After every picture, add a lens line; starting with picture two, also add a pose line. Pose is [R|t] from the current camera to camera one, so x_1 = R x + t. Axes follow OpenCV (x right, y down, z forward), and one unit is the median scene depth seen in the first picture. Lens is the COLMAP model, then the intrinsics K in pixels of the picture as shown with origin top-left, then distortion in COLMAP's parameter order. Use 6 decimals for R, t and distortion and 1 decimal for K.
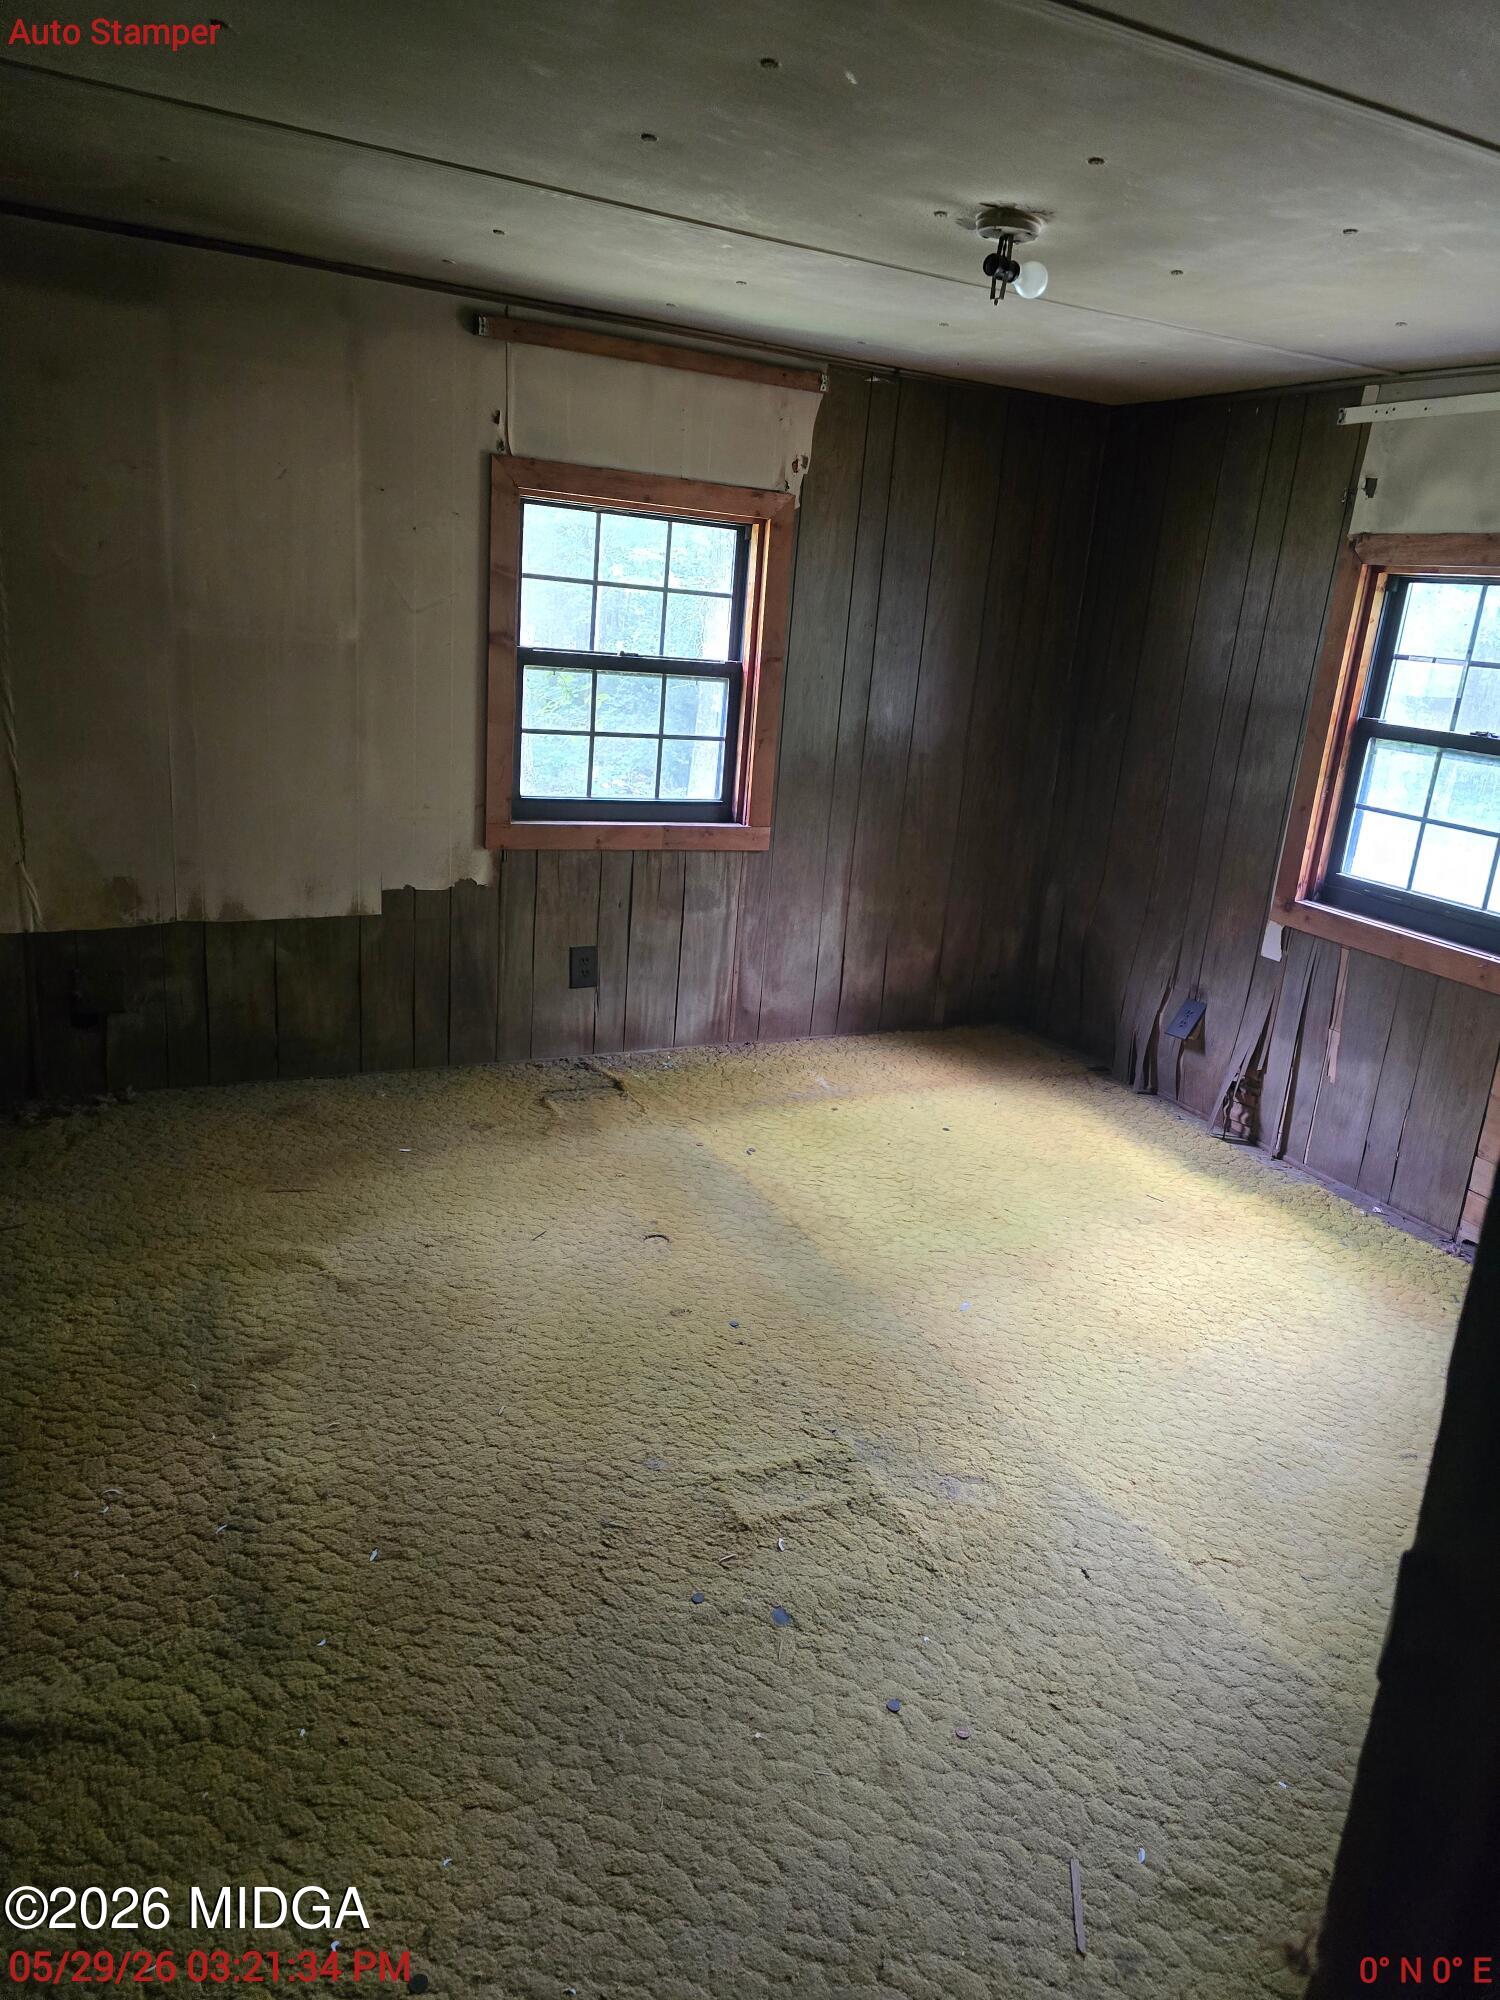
lens RADIAL K [[1337.7, 0, 769.6], [0, 1337.7, 981.5], [0, 0, 1]] dist [0.052937, -0.056382]
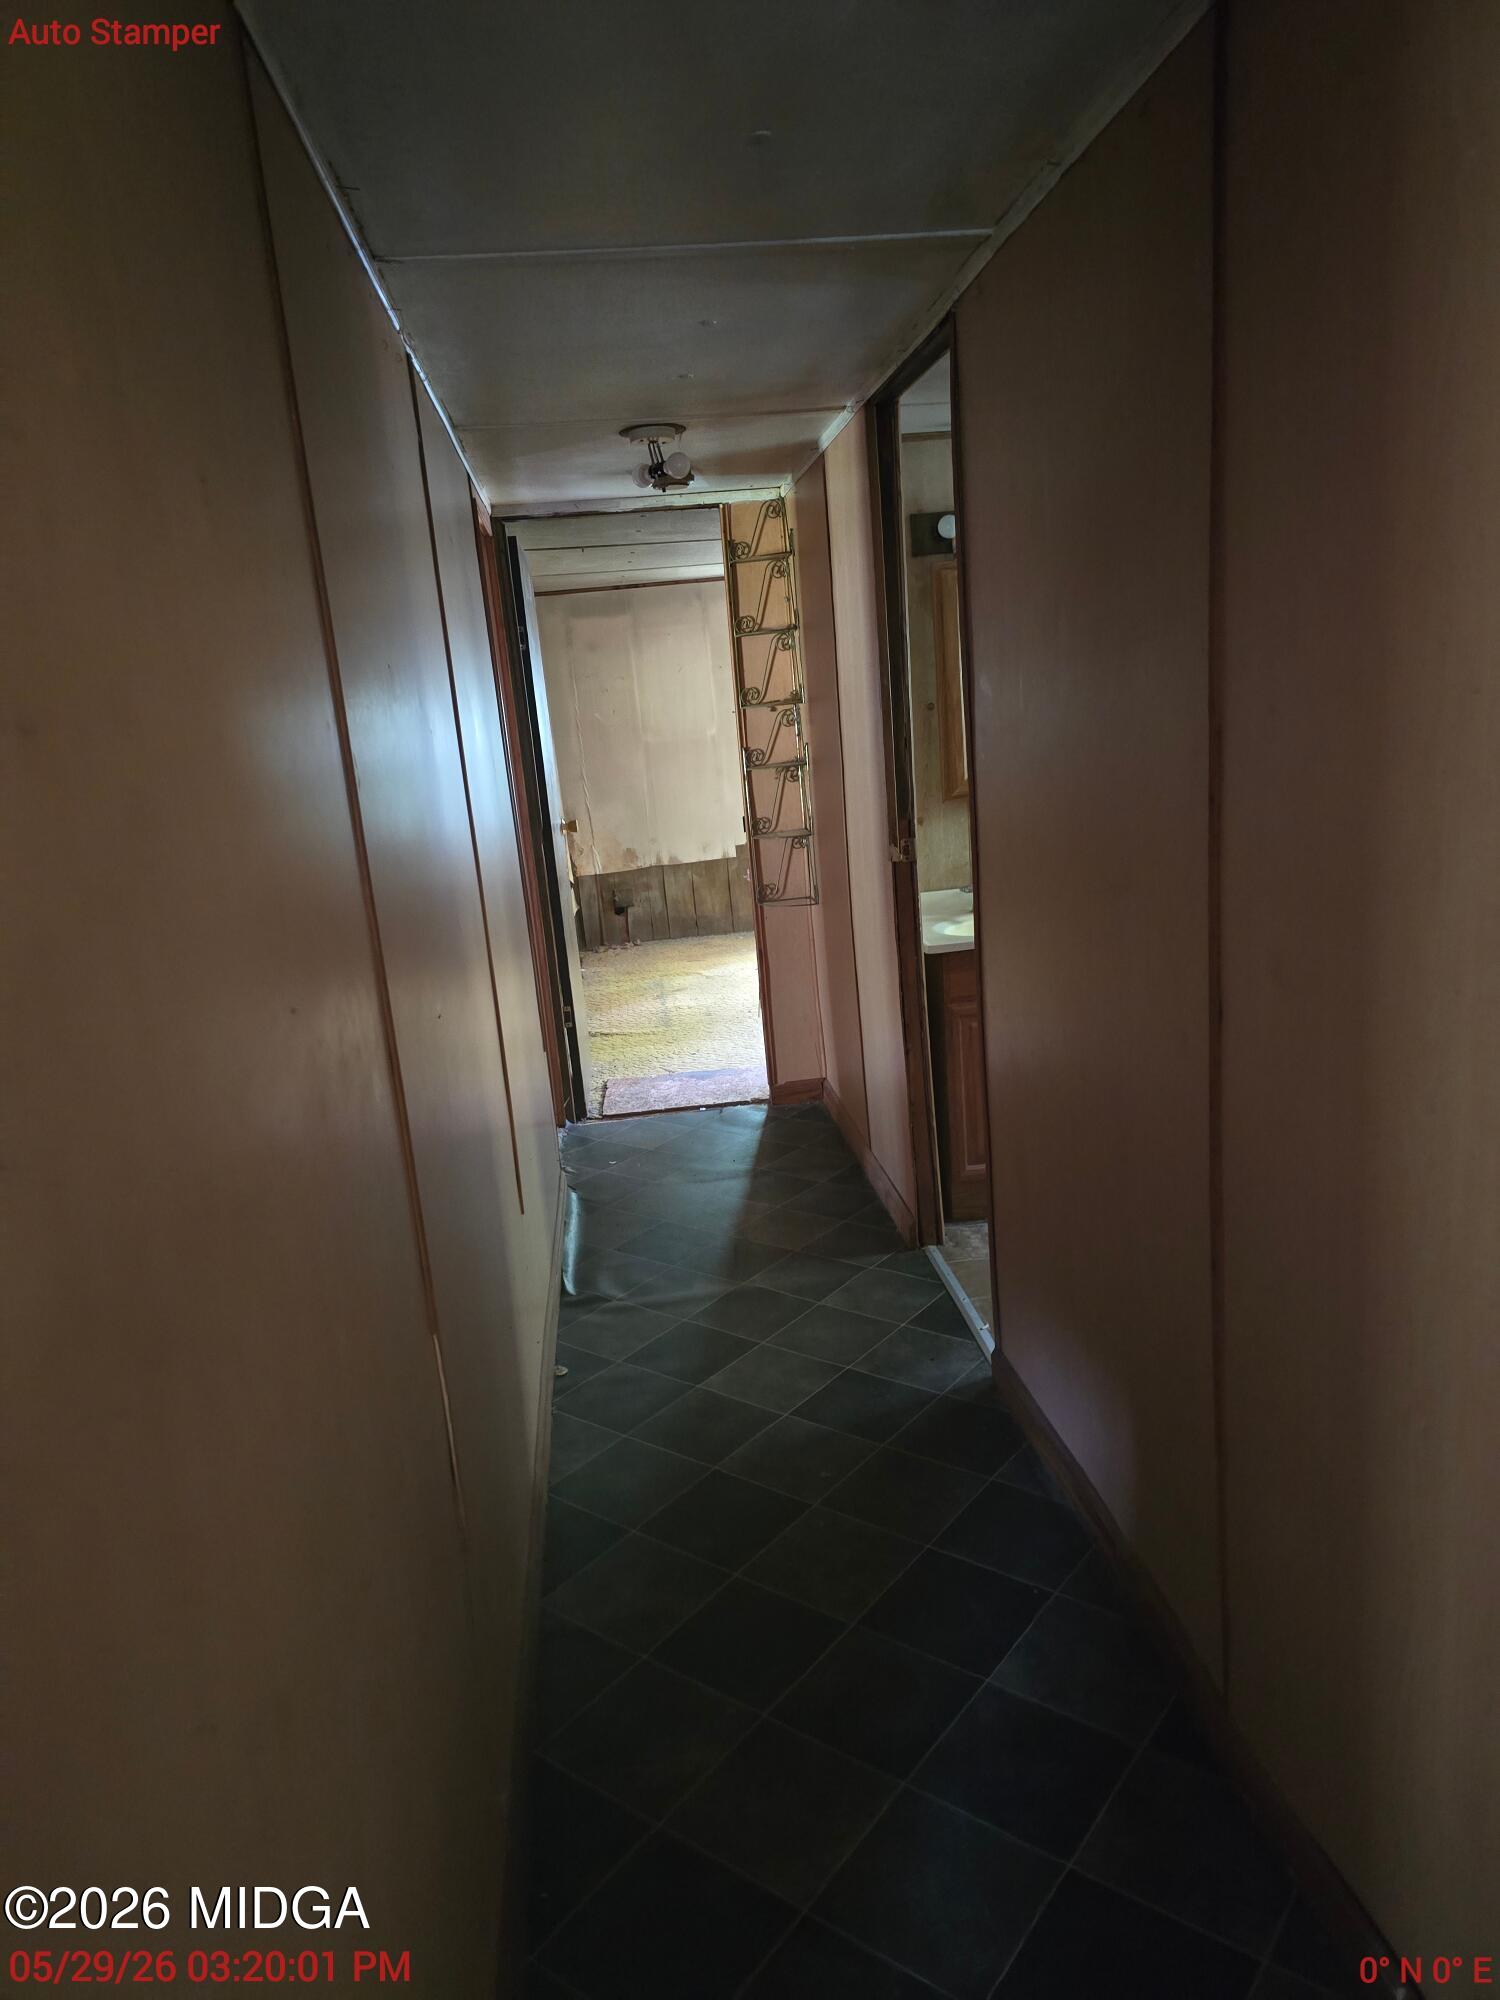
lens RADIAL K [[1337.7, 0, 748.1], [0, 1337.7, 1013.5], [0, 0, 1]] dist [0.052937, -0.056382]
pose [[0.922924, -0.071340, -0.378315, 0.565701], [0.058332, 0.997248, -0.045748, 0.322673], [0.380538, 0.020154, 0.924546, -1.060027]]
